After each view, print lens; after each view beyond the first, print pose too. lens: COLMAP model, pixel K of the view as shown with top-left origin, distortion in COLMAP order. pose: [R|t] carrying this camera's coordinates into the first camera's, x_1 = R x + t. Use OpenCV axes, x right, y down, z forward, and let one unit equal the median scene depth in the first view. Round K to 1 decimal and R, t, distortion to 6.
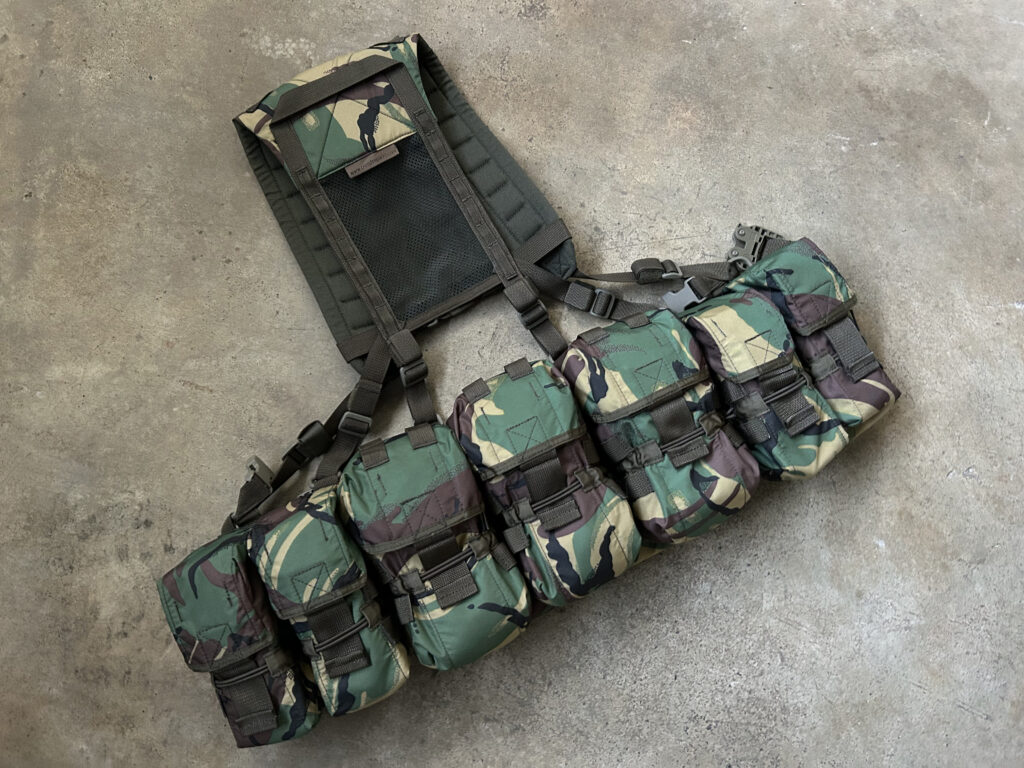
lens RADIAL K [[775.3, 0, 512.0], [0, 775.3, 384.0], [0, 0, 1]] dist [0.073472, -0.001462]
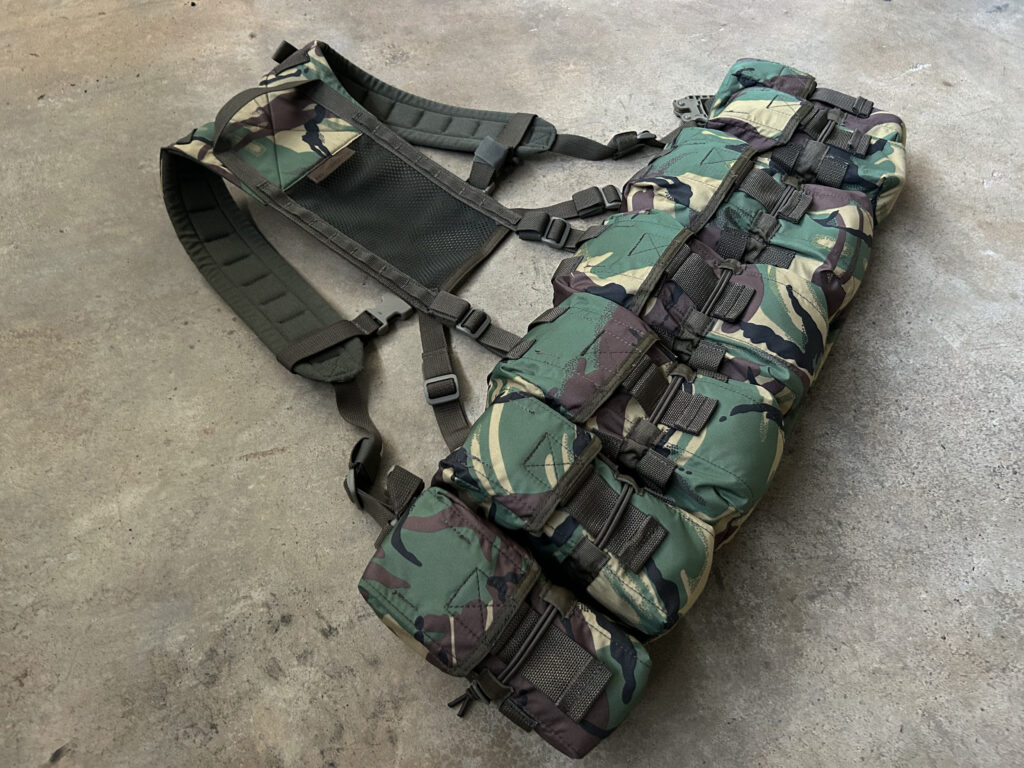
lens RADIAL K [[782.1, 0, 530.7], [0, 782.1, 386.0], [0, 0, 1]] dist [0.062910, -0.007630]
pose [[0.842575, -0.458886, 0.281943, -0.408979], [0.533555, 0.782543, -0.320851, 0.391445], [-0.073398, 0.420773, 0.904192, 0.253497]]
